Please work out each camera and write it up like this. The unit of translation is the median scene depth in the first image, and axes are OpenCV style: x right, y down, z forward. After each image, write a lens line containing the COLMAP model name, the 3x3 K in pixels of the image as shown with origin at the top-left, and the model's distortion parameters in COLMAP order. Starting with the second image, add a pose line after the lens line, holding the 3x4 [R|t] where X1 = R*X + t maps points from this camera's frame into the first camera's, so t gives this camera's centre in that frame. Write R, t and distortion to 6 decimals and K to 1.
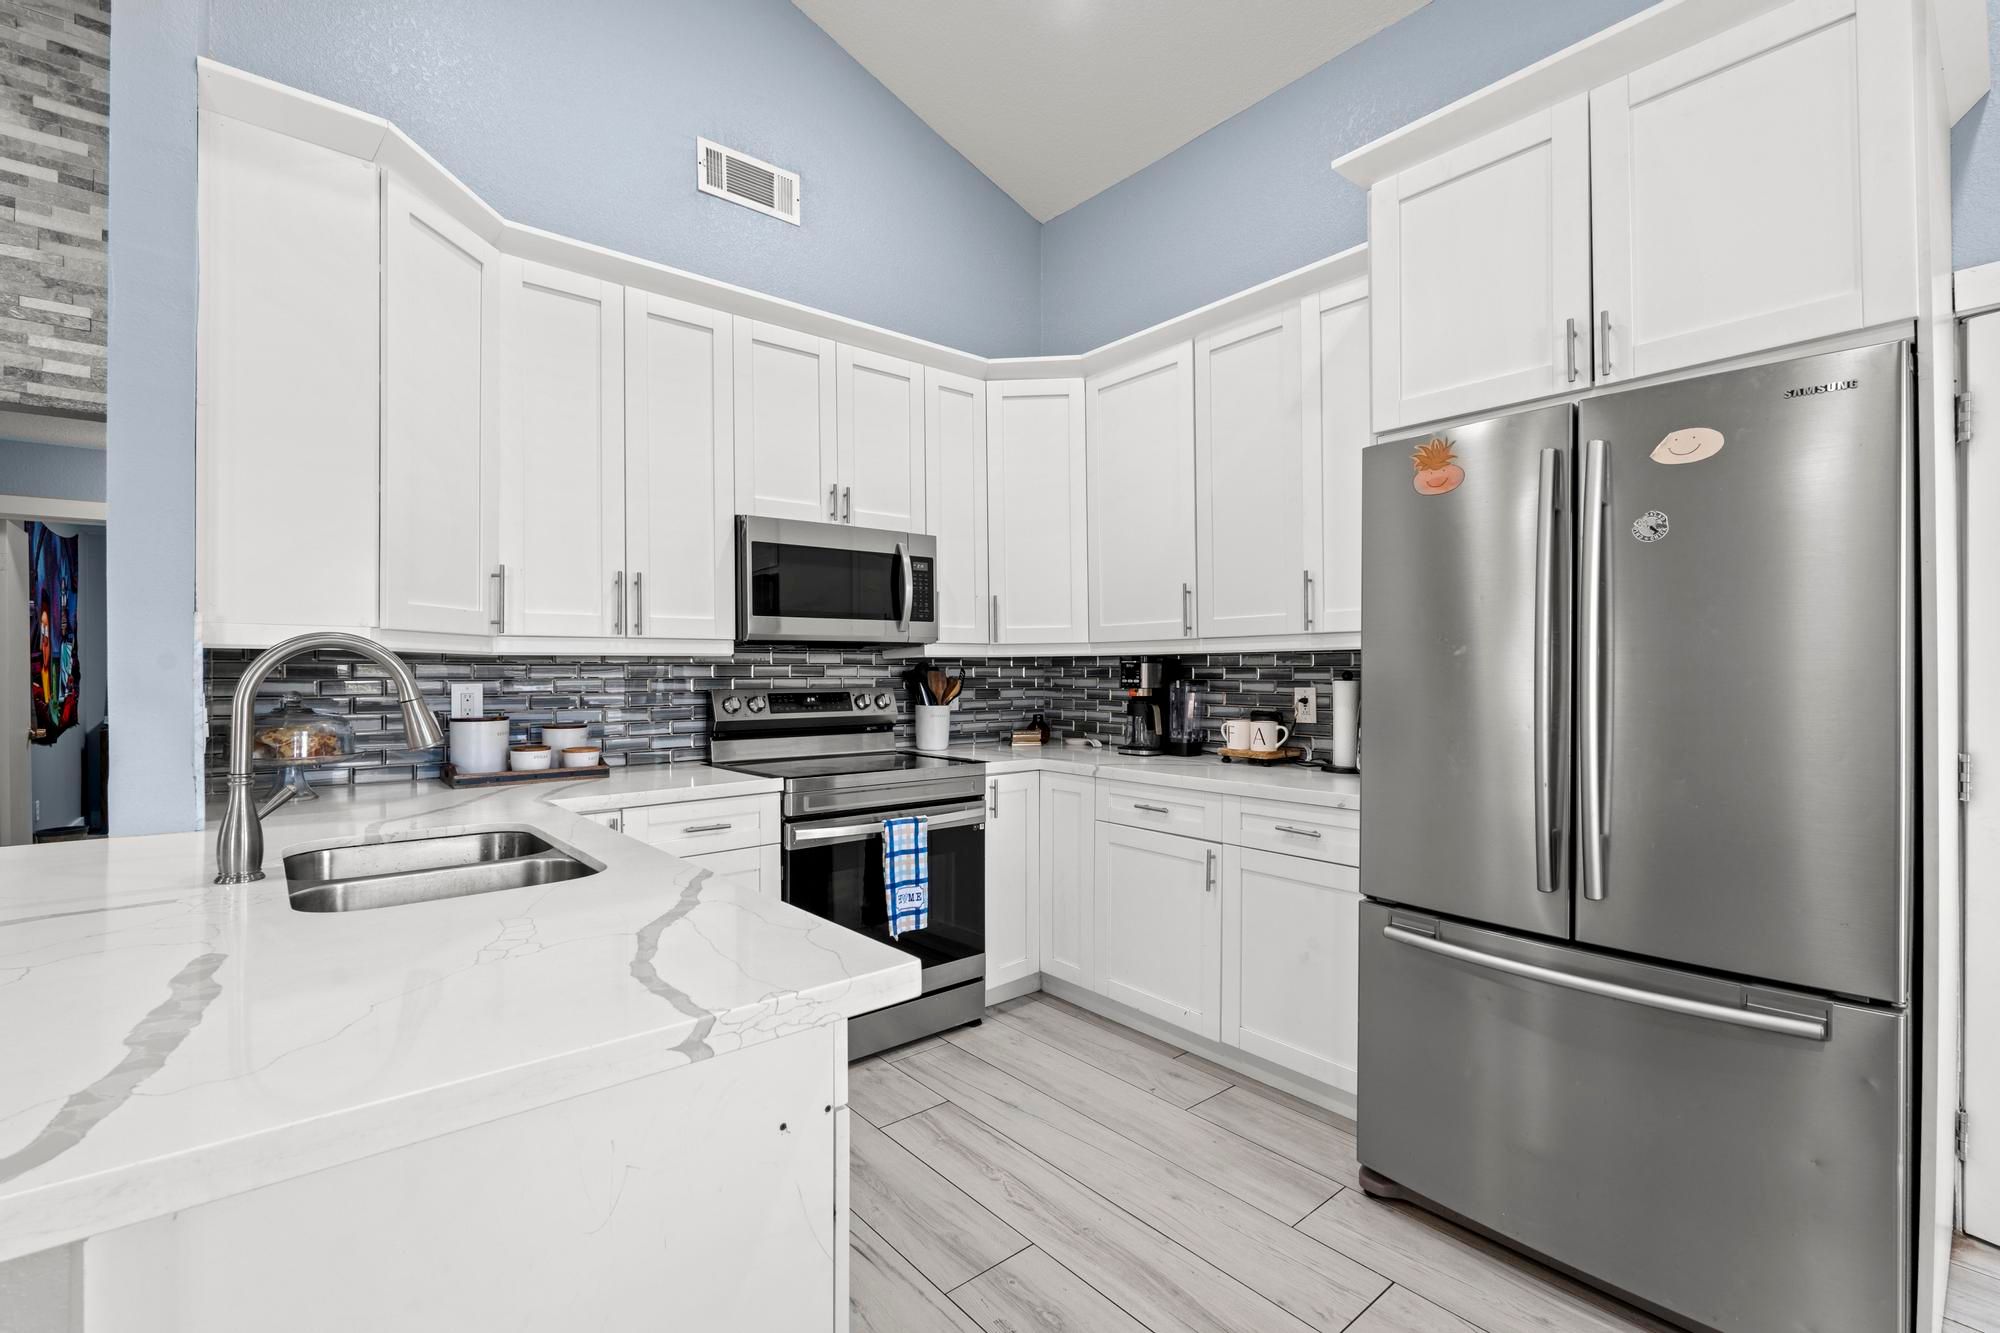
lens RADIAL K [[873.8, 0, 999.9], [0, 873.8, 670.8], [0, 0, 1]] dist [-0.002098, -0.000208]
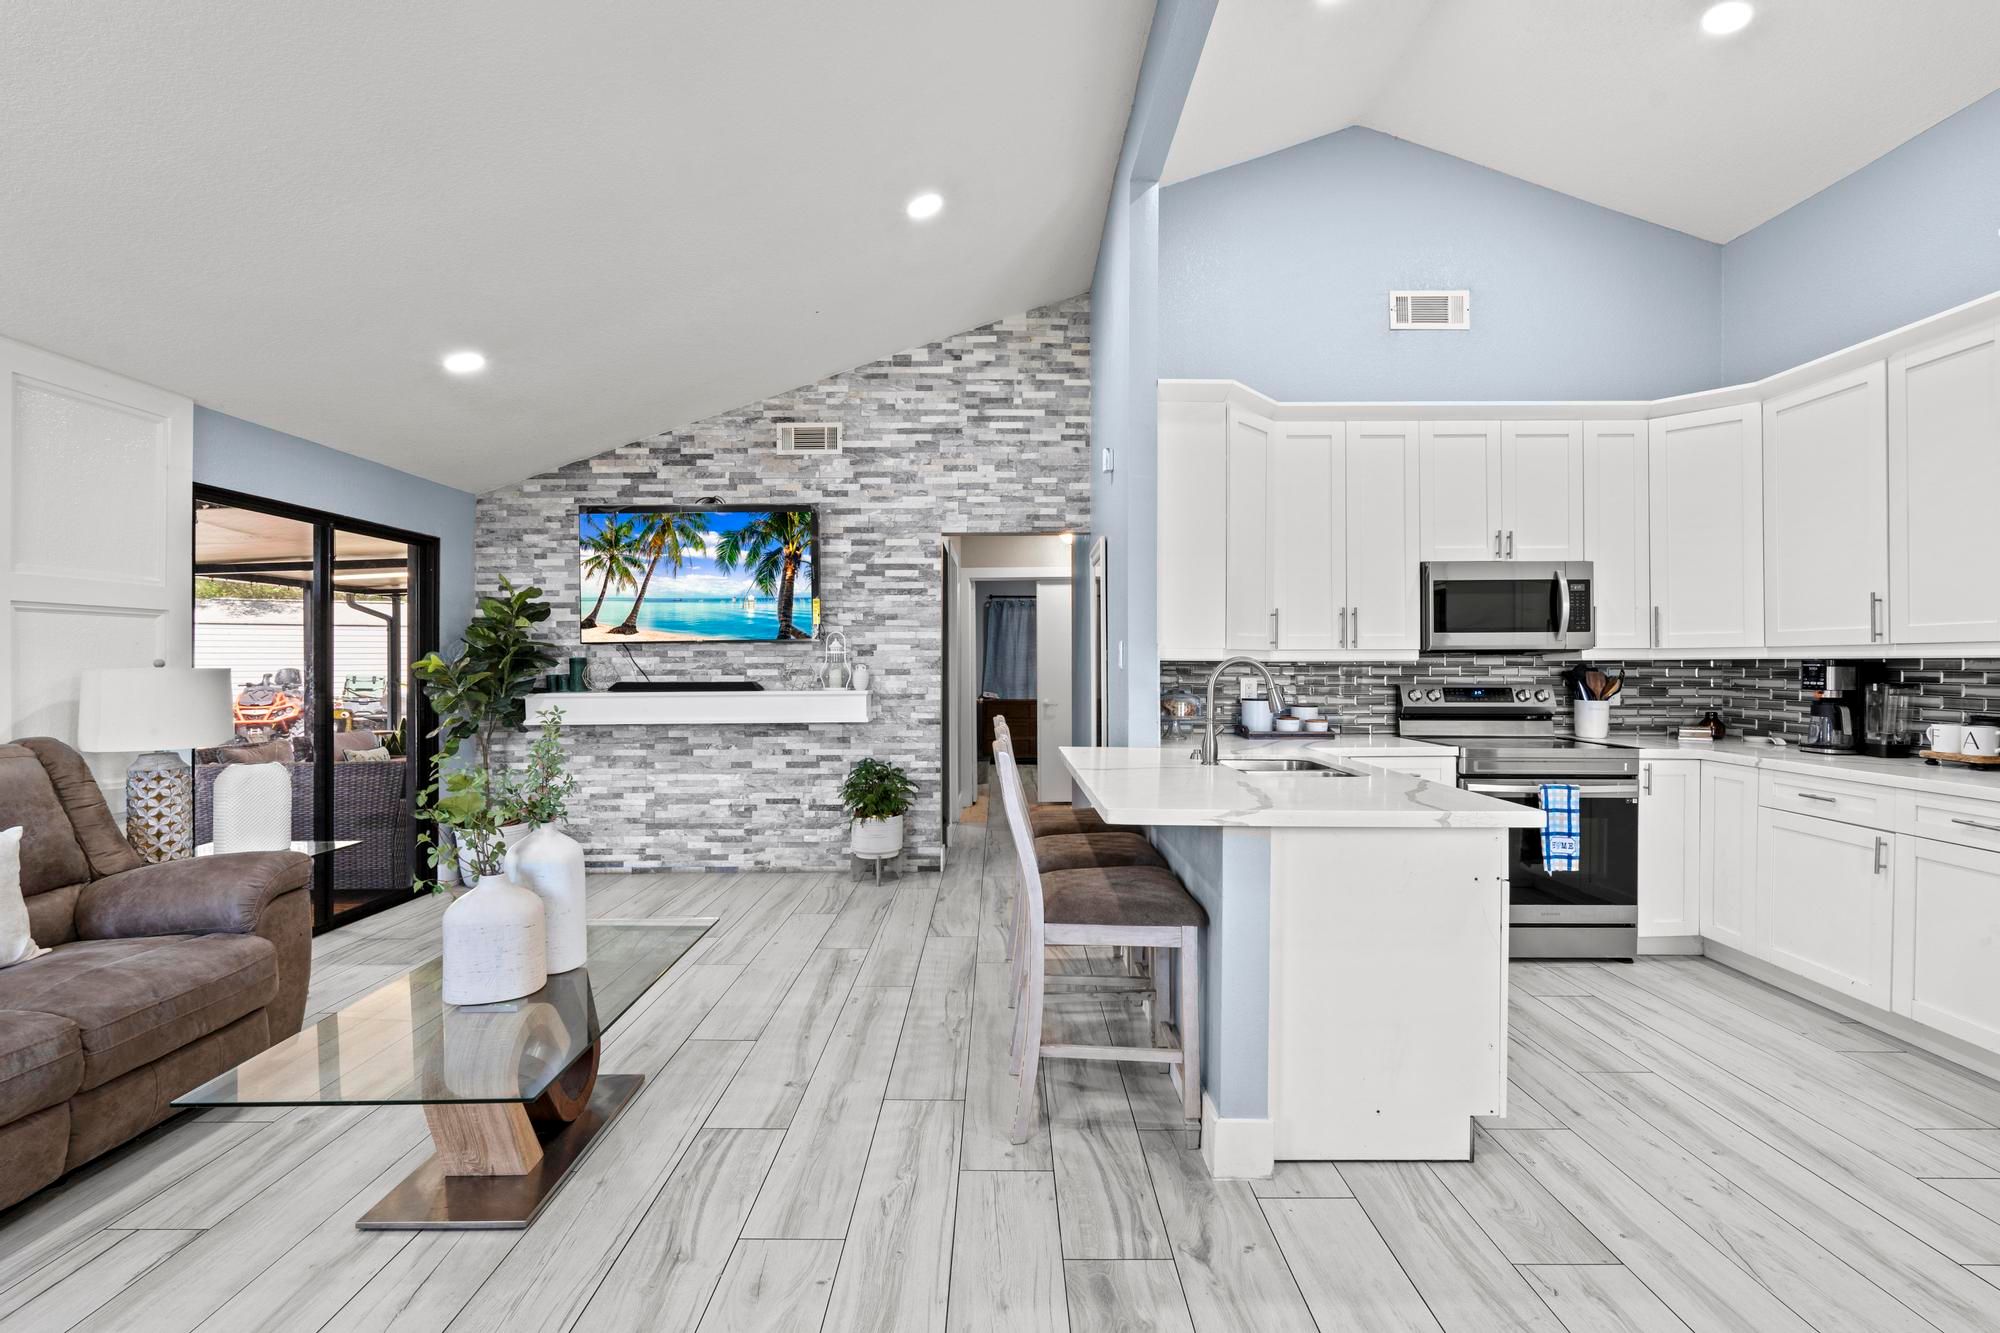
lens RADIAL K [[873.8, 0, 997.3], [0, 873.8, 663.8], [0, 0, 1]] dist [-0.002098, -0.000208]
pose [[0.760707, 0.004399, -0.649080, 0.091322], [-0.002807, 0.999990, 0.003488, -0.014199], [0.649089, -0.000831, 0.760712, -0.497908]]
